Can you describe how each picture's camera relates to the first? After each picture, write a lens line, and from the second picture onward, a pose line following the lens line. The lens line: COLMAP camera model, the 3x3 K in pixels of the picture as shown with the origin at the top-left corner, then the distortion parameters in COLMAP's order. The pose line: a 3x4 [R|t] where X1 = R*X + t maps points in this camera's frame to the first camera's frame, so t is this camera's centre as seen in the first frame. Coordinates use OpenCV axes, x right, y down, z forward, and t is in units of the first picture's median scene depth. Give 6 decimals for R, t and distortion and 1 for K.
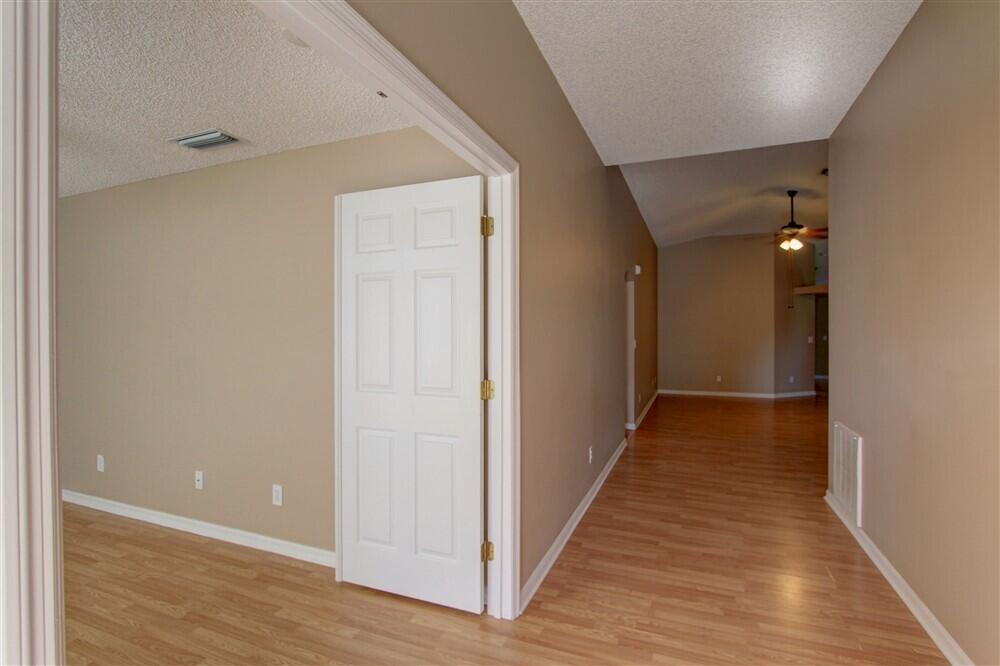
lens RADIAL K [[464.5, 0, 508.0], [0, 464.5, 335.1], [0, 0, 1]] dist [-0.015764, 0.000953]
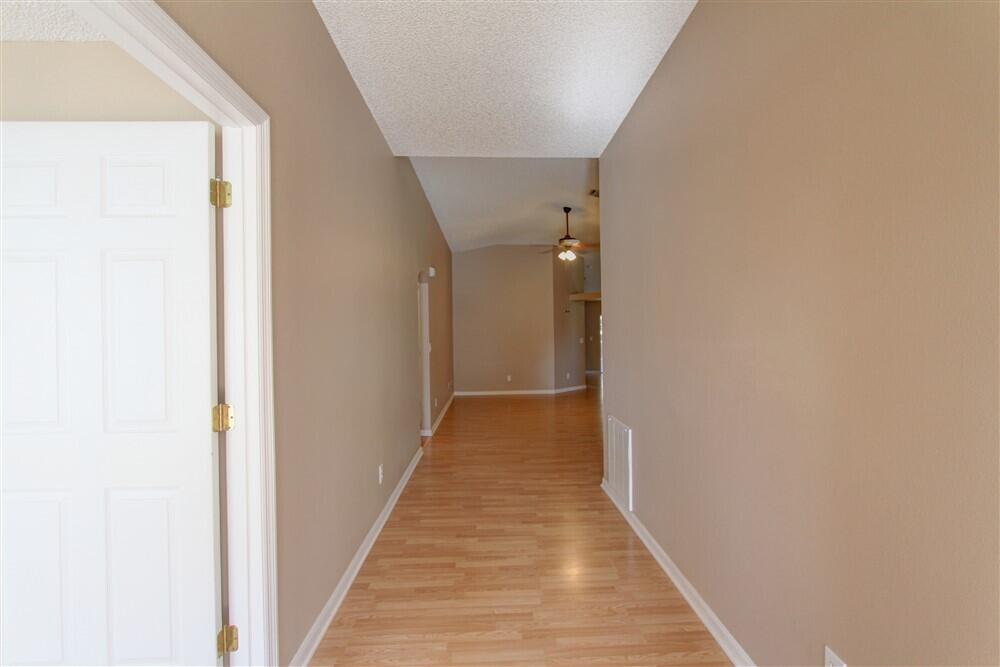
lens RADIAL K [[464.5, 0, 508.0], [0, 464.5, 335.6], [0, 0, 1]] dist [-0.015764, 0.000953]
pose [[0.909727, -0.011740, 0.415040, 0.039352], [0.014489, 0.999889, -0.003477, -0.001672], [-0.414953, 0.009177, 0.909796, 0.099797]]
